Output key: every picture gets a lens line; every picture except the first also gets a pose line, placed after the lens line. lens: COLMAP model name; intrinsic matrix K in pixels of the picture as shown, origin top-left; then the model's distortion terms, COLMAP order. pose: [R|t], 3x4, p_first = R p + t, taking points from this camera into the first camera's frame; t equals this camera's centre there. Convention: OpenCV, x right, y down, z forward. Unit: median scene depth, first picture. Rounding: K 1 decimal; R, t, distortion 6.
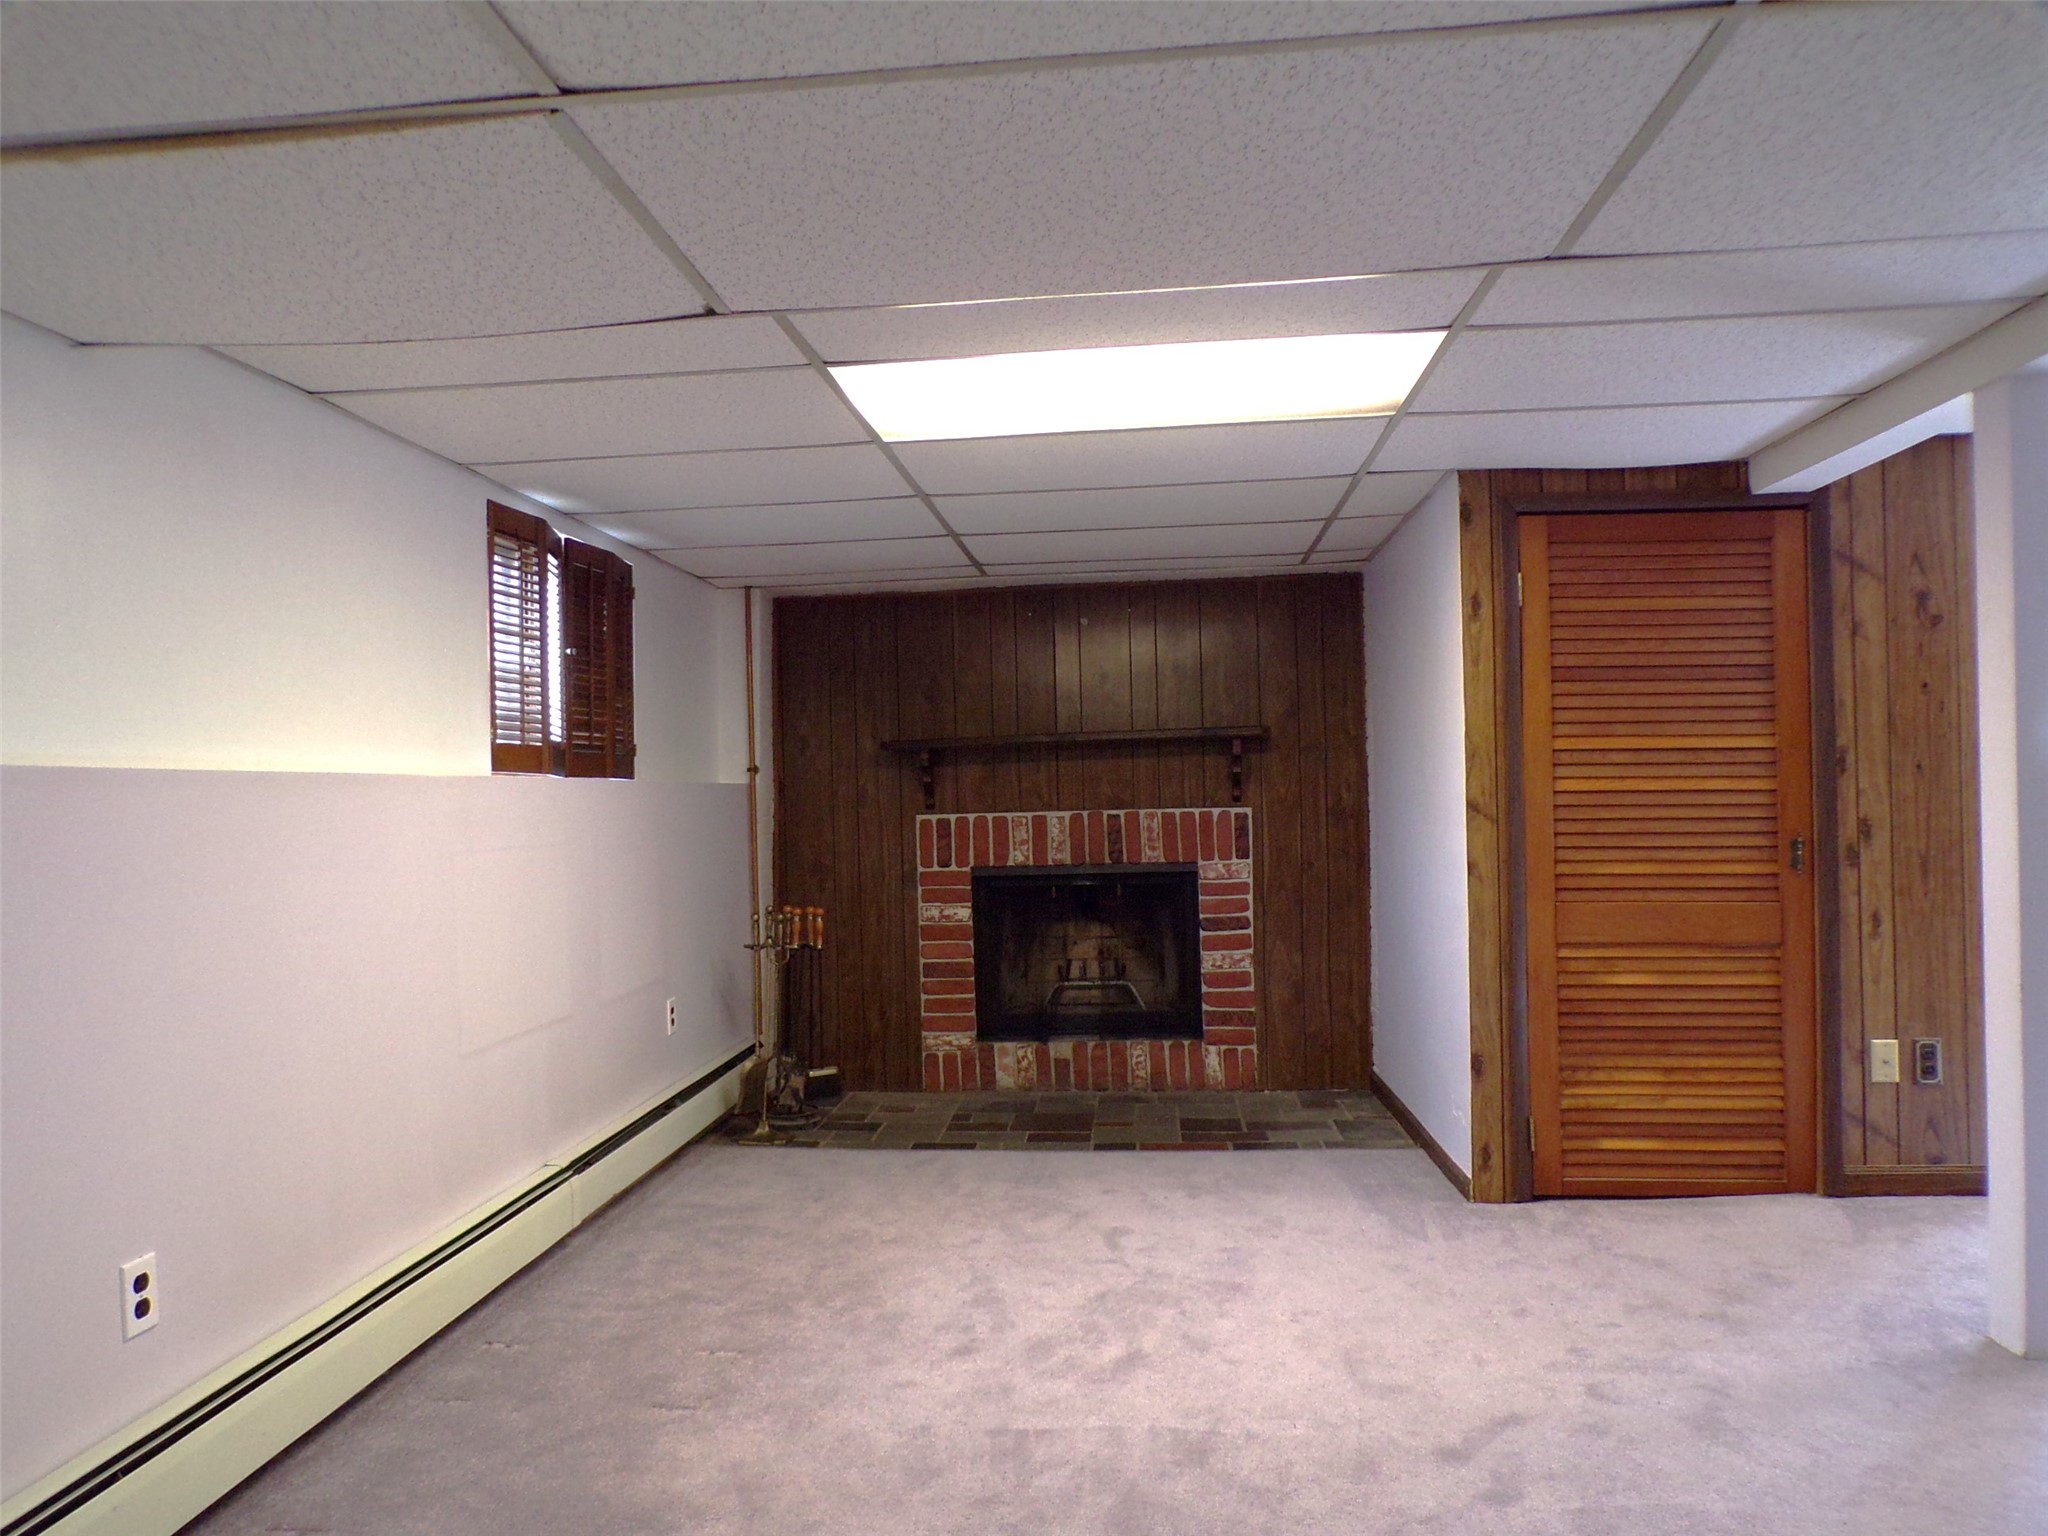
lens RADIAL K [[1386.9, 0, 1017.8], [0, 1386.9, 773.8], [0, 0, 1]] dist [-0.018815, 0.002948]
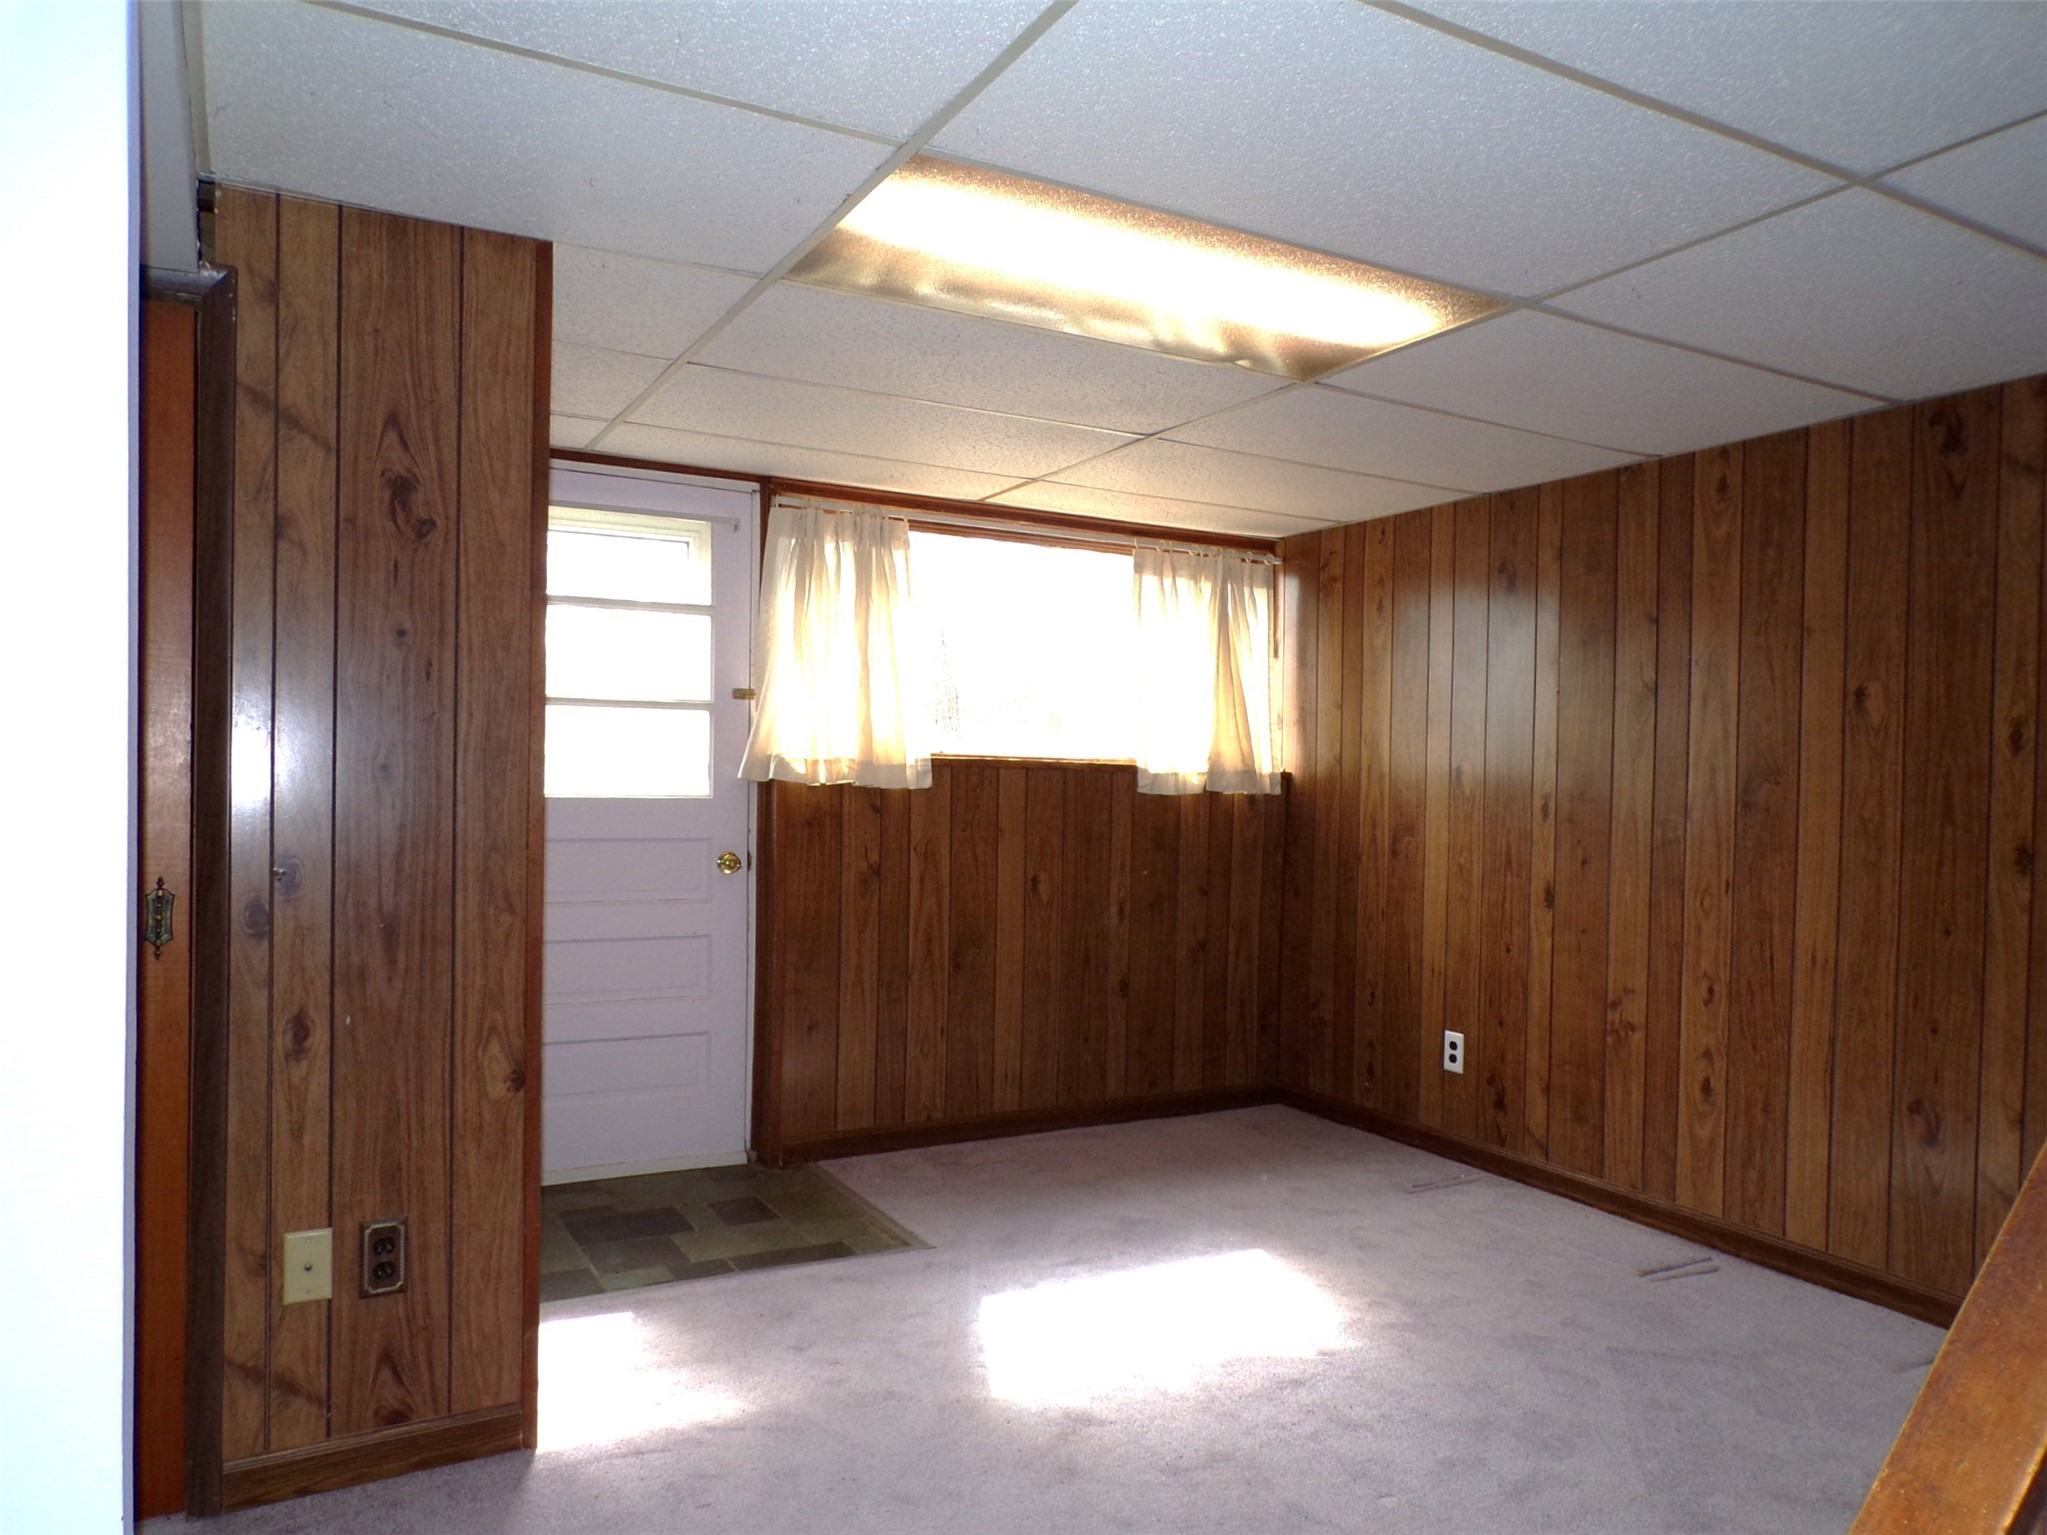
lens RADIAL K [[1386.2, 0, 1017.3], [0, 1386.2, 773.3], [0, 0, 1]] dist [-0.018815, 0.002948]
pose [[0.835592, 0.032230, 0.548404, 0.546537], [-0.035277, 0.999365, -0.004981, -0.009545], [-0.548216, -0.015184, 0.836199, 0.340147]]
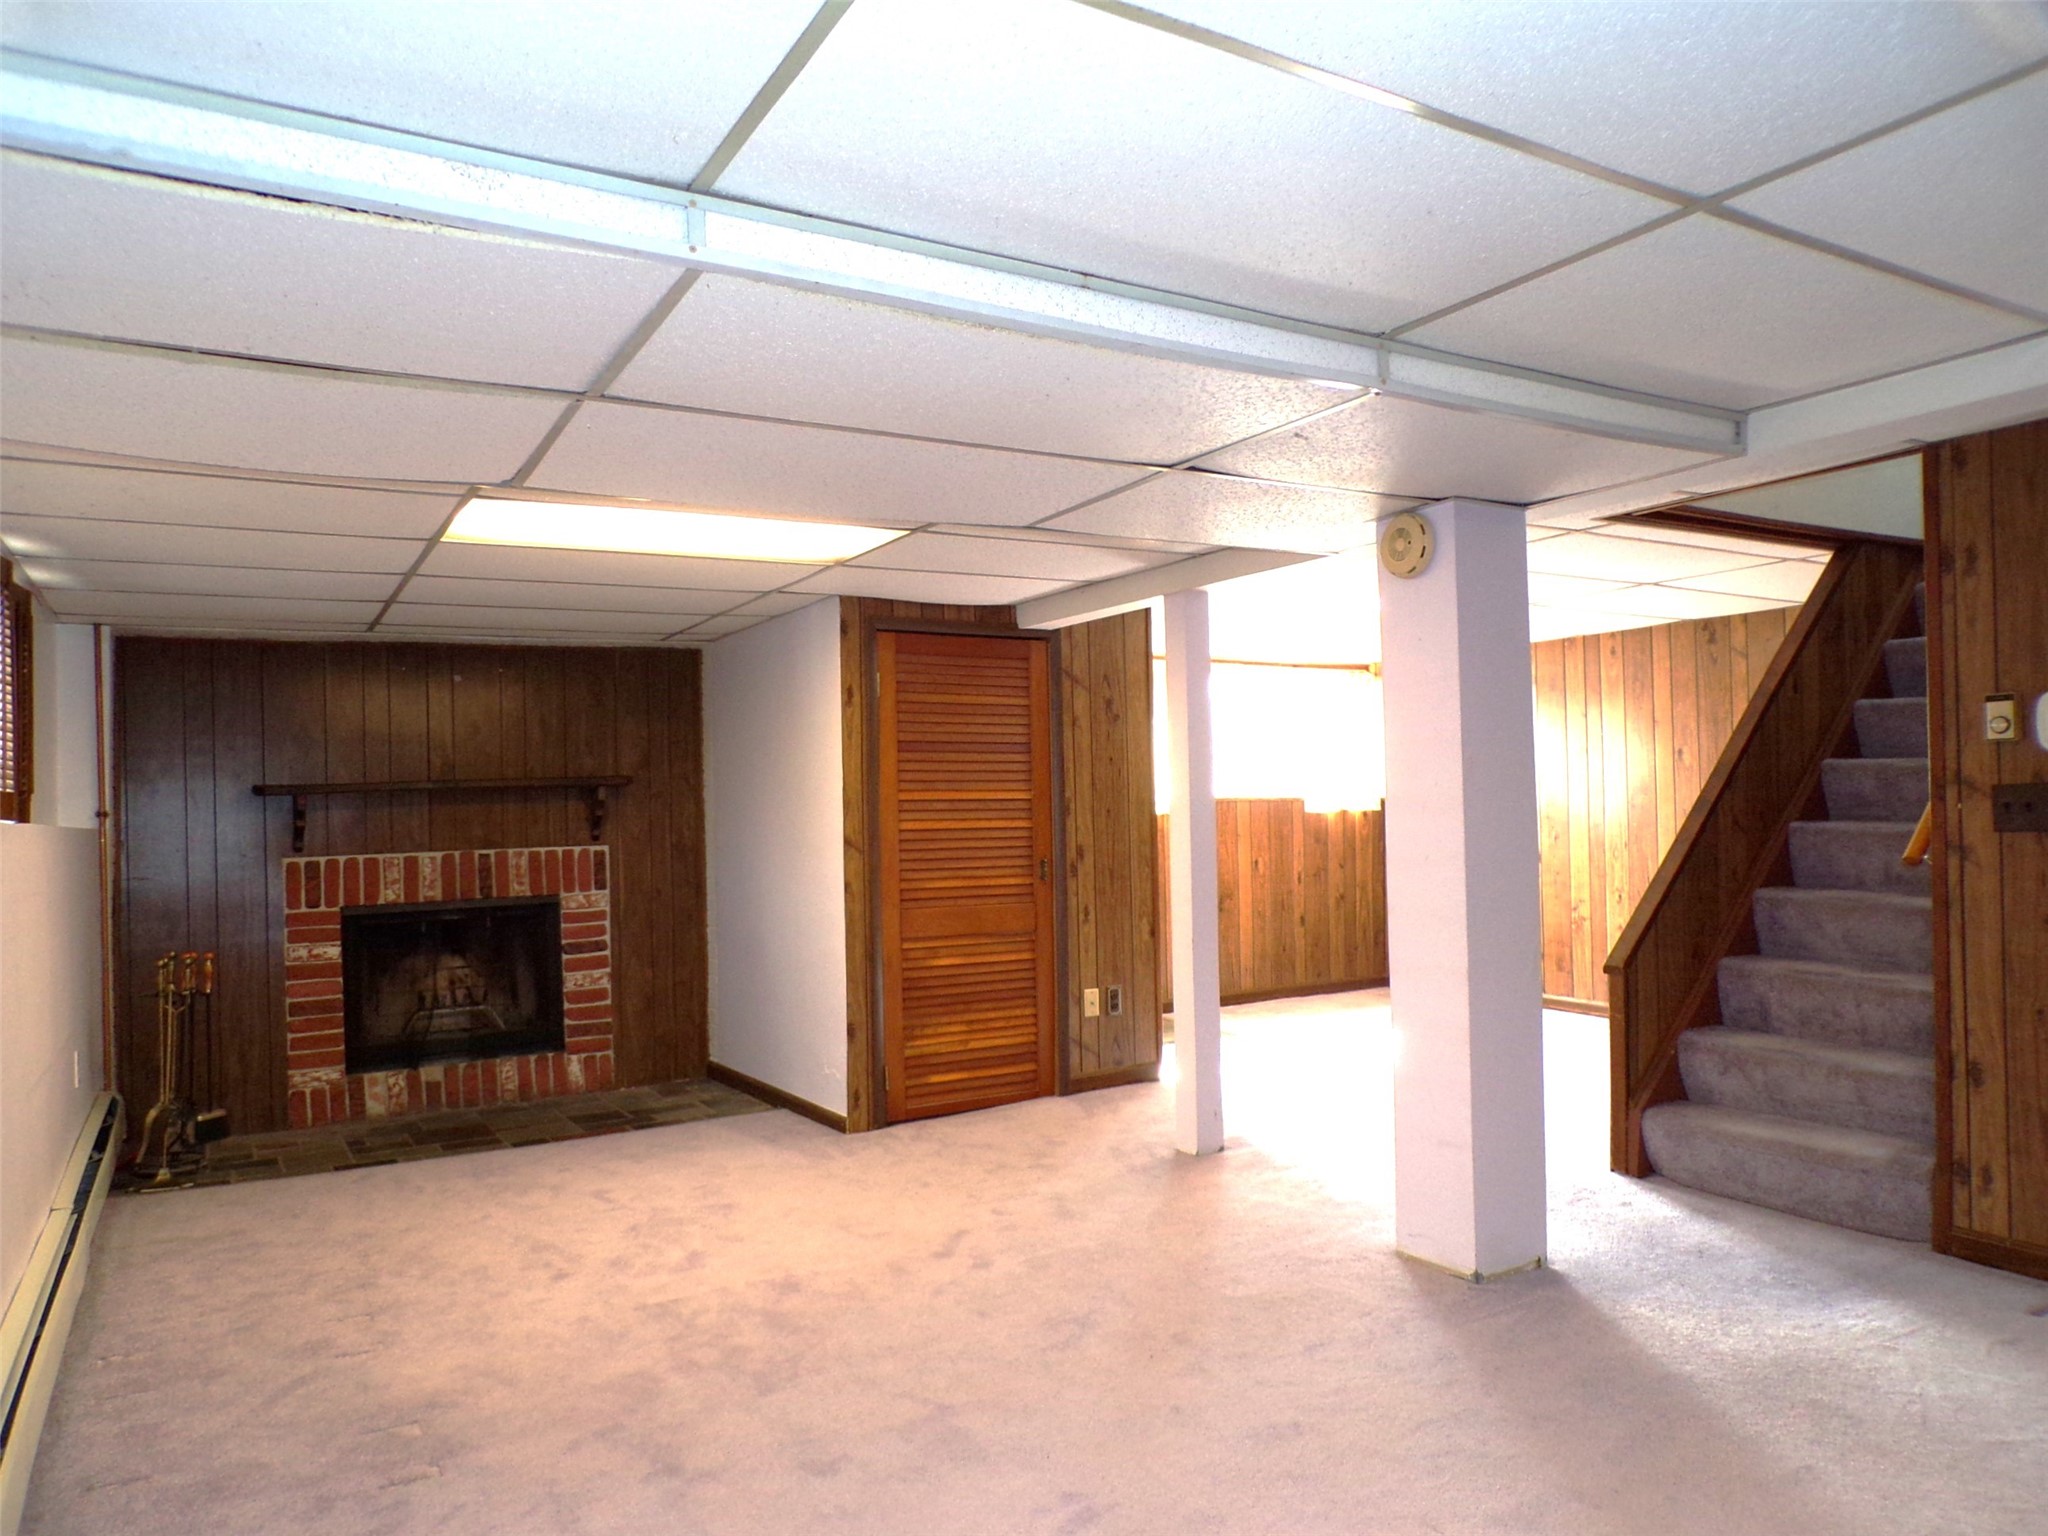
lens RADIAL K [[1407.5, 0, 1014.3], [0, 1407.5, 764.2], [0, 0, 1]] dist [-0.031662, -0.000823]
pose [[0.814792, 0.015959, 0.579534, -0.347433], [0.002834, 0.999499, -0.031508, -0.008516], [-0.579747, 0.027315, 0.814339, -0.230407]]
